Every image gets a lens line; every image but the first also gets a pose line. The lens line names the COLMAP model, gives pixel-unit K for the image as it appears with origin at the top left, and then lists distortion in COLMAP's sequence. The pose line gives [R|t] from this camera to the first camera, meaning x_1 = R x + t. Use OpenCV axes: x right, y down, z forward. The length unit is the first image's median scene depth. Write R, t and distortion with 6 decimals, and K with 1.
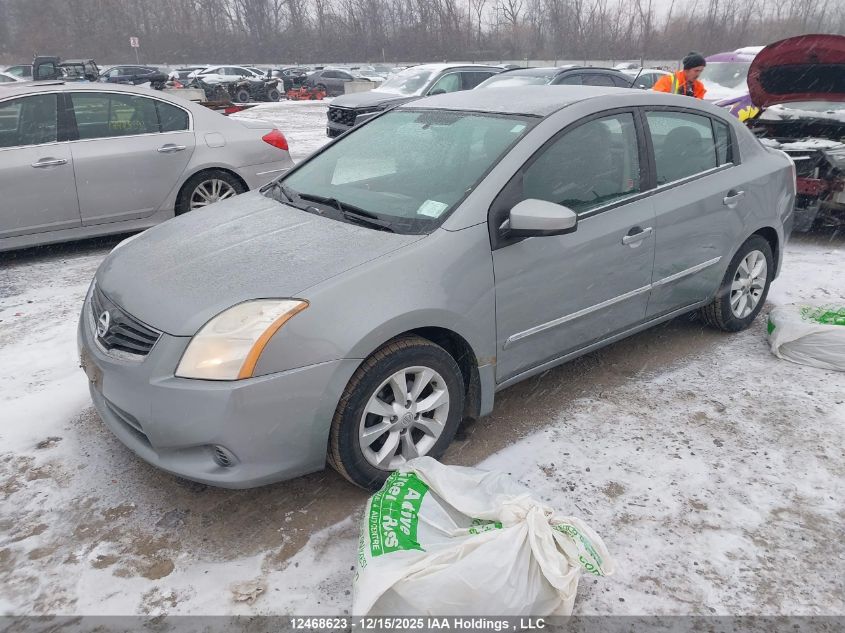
lens RADIAL K [[653.9, 0, 424.9], [0, 653.9, 315.0], [0, 0, 1]] dist [0.032503, -0.025892]
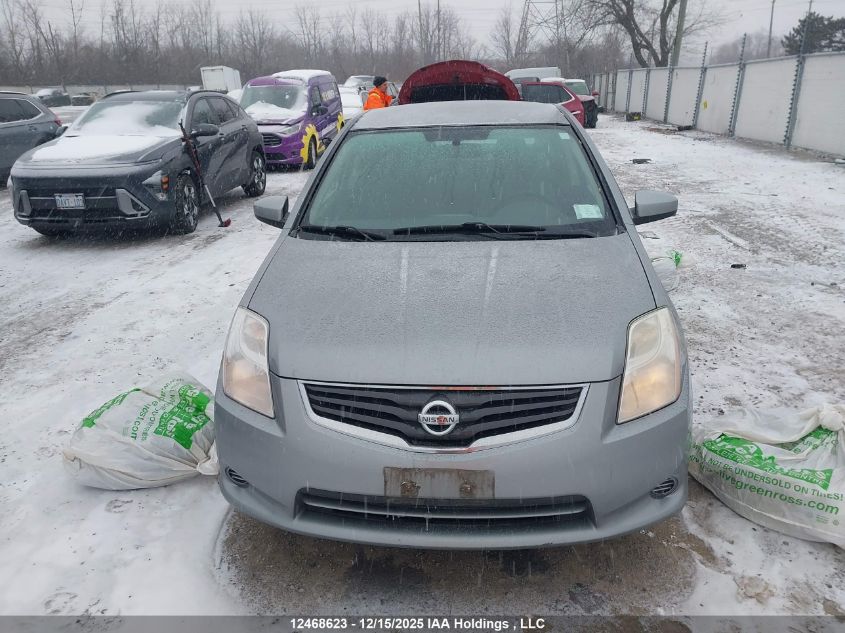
lens RADIAL K [[653.9, 0, 424.9], [0, 653.9, 315.0], [0, 0, 1]] dist [0.032503, -0.025892]
pose [[0.683379, -0.249307, 0.686177, -0.980653], [0.272923, 0.958980, 0.076614, -0.161763], [-0.677131, 0.134917, 0.723389, 0.451842]]
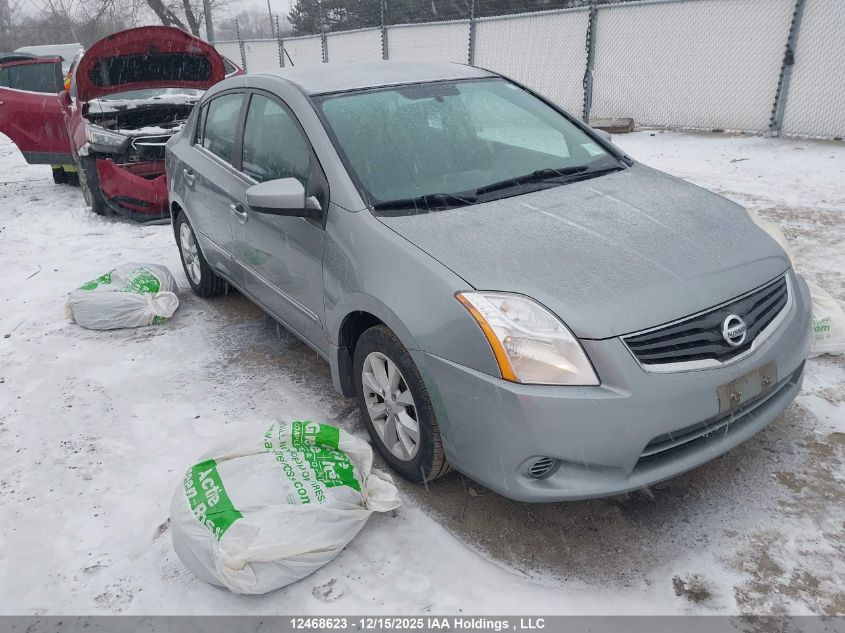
lens RADIAL K [[653.9, 0, 424.9], [0, 653.9, 315.0], [0, 0, 1]] dist [0.032503, -0.025892]
pose [[0.077331, -0.378216, 0.922482, -1.266025], [0.395122, 0.861116, 0.319933, -0.417376], [-0.915368, 0.339752, 0.216033, 1.160513]]
